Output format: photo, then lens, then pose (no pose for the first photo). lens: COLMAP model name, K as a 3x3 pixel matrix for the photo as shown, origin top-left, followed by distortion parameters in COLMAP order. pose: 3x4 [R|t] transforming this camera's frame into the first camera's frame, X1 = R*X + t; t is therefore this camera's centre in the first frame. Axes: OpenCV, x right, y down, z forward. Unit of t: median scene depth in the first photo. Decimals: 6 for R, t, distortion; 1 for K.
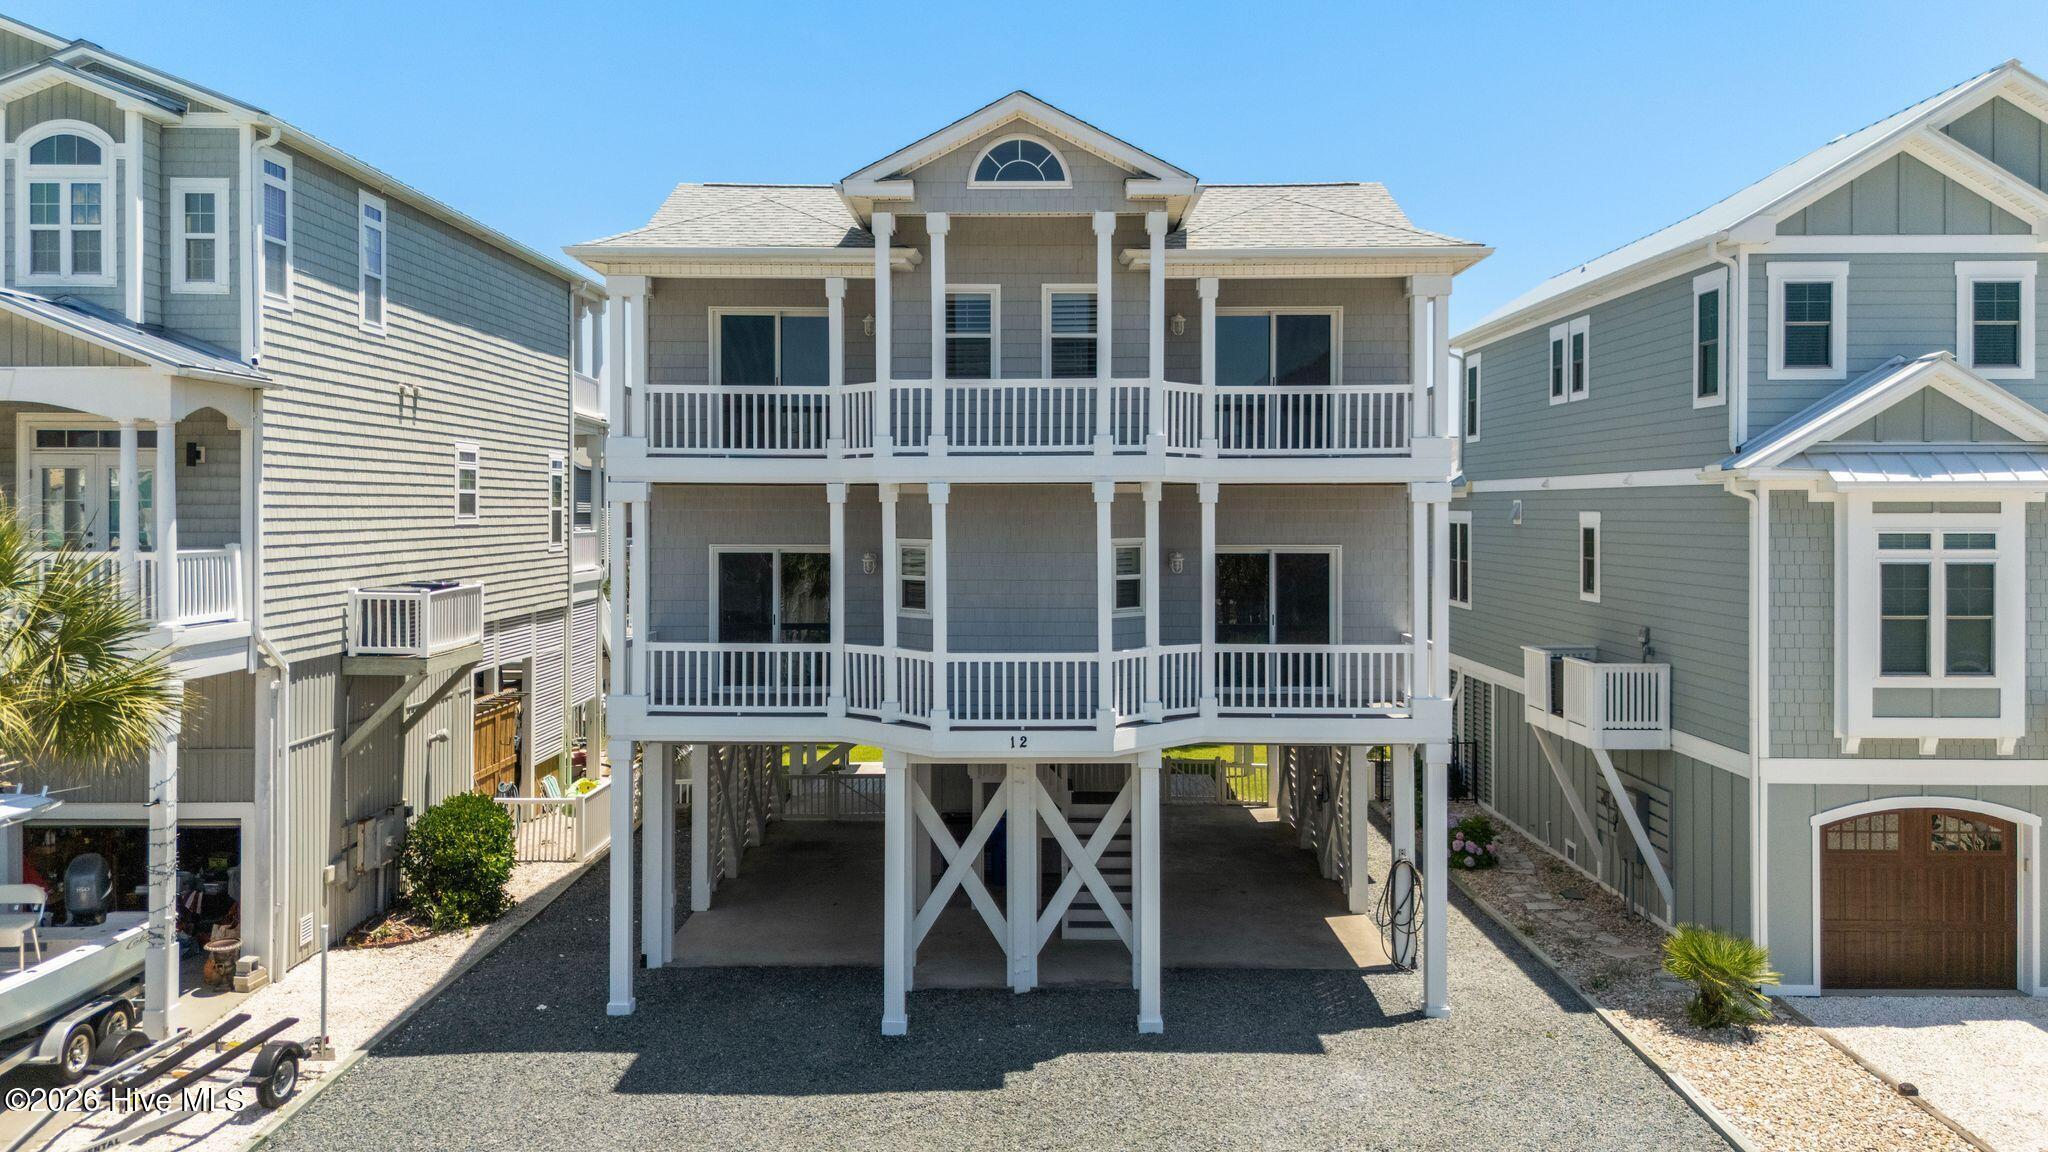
lens RADIAL K [[1535.5, 0, 996.8], [0, 1535.5, 537.8], [0, 0, 1]] dist [0.054181, -0.063179]
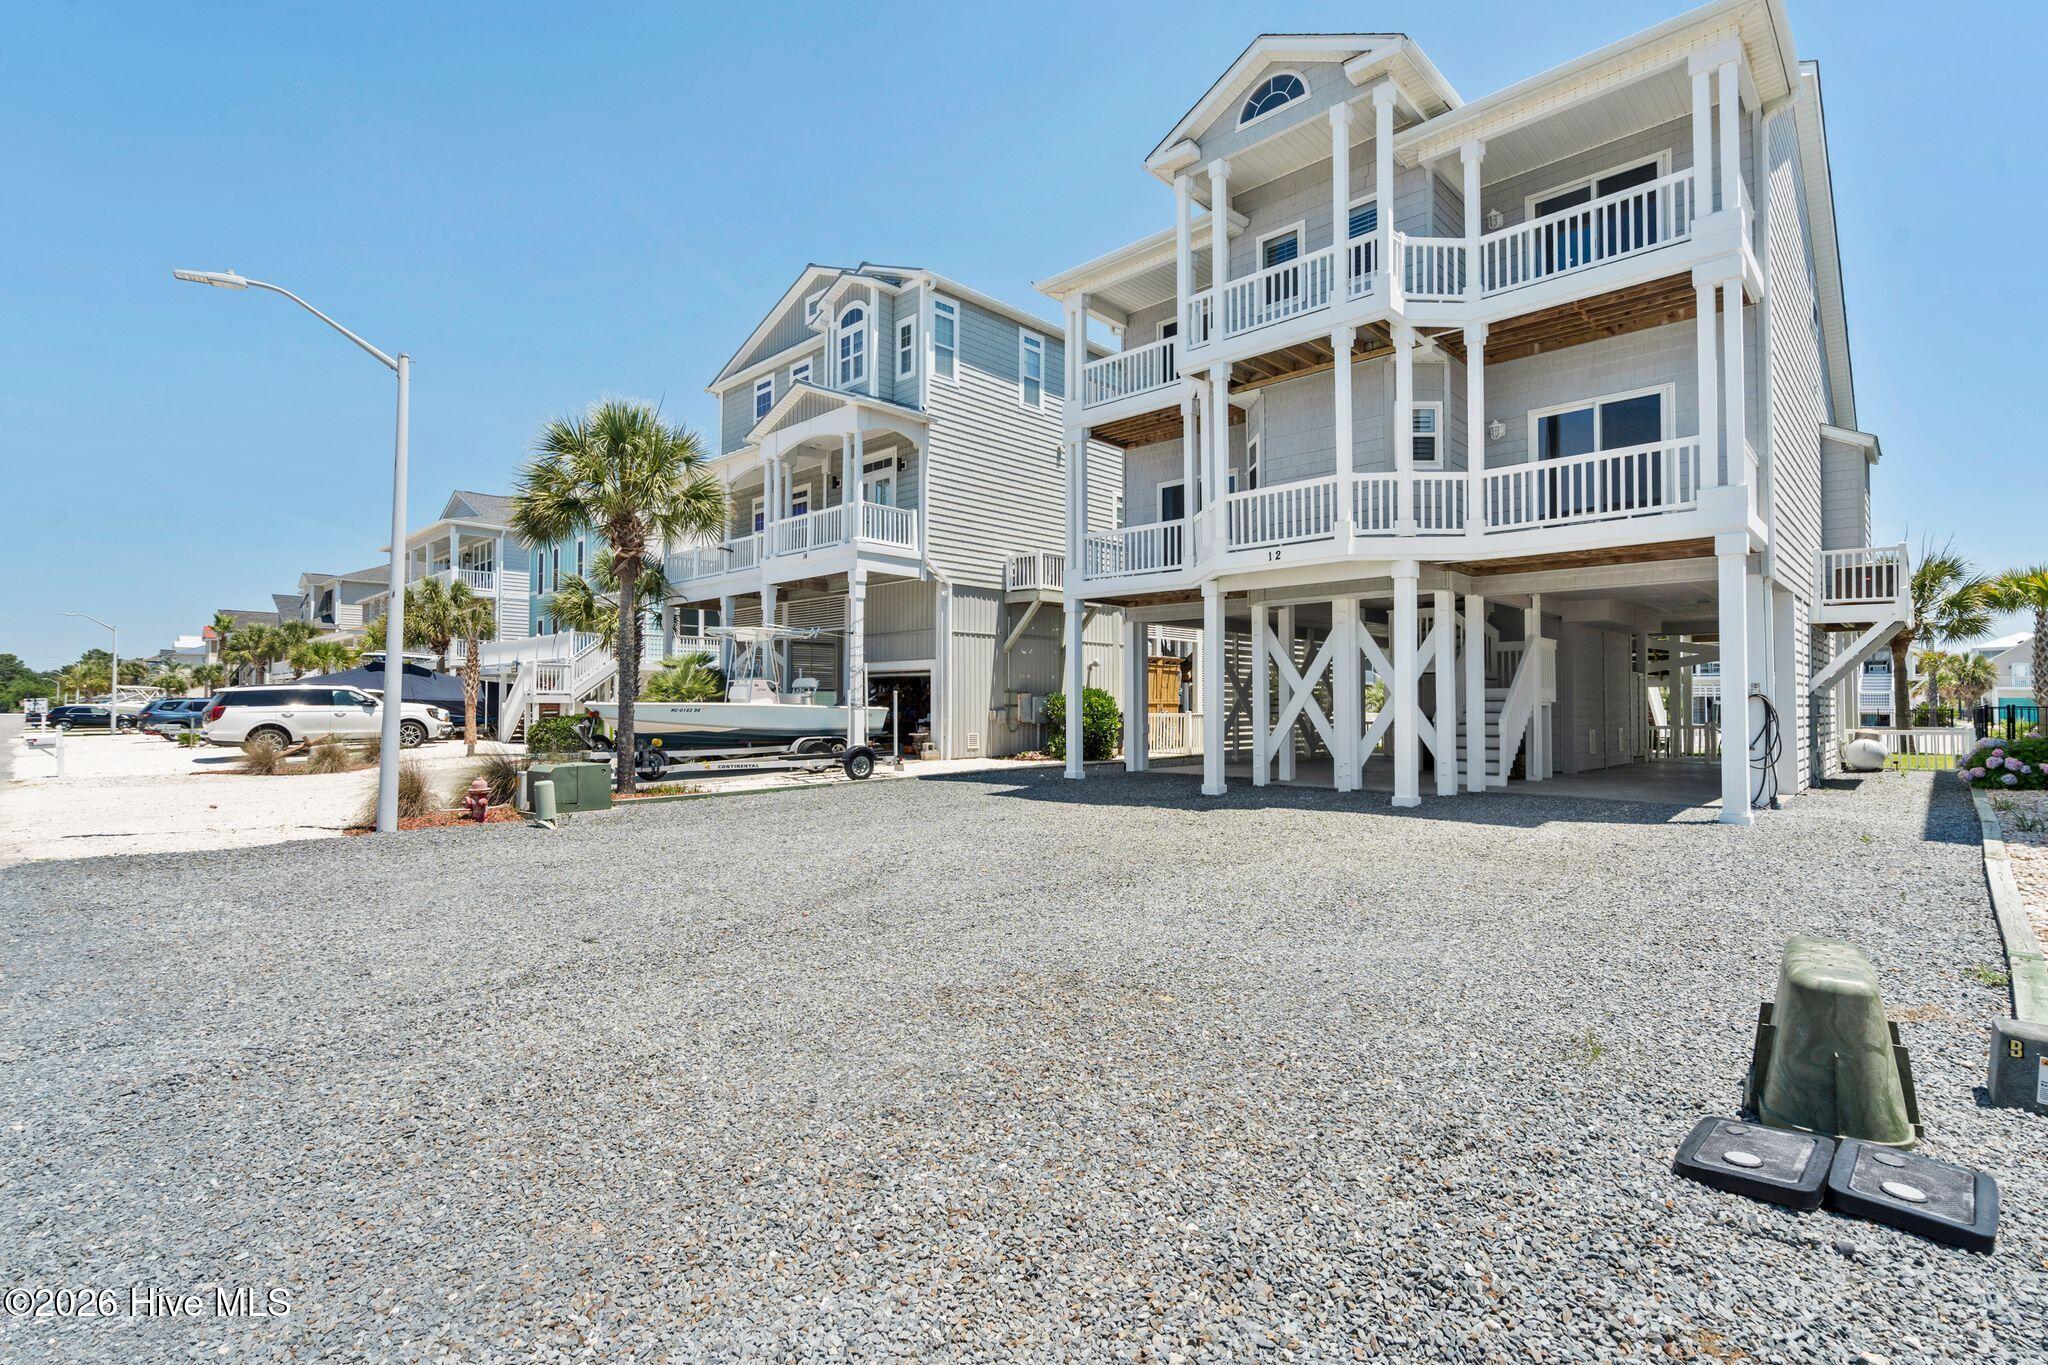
lens RADIAL K [[922.2, 0, 1041.0], [0, 922.2, 681.2], [0, 0, 1]] dist [-0.000445, -0.000258]
pose [[0.739711, -0.016408, -0.672725, 0.341075], [-0.009493, 0.999349, -0.034813, 0.239371], [0.672858, 0.032137, 0.739073, 0.303796]]
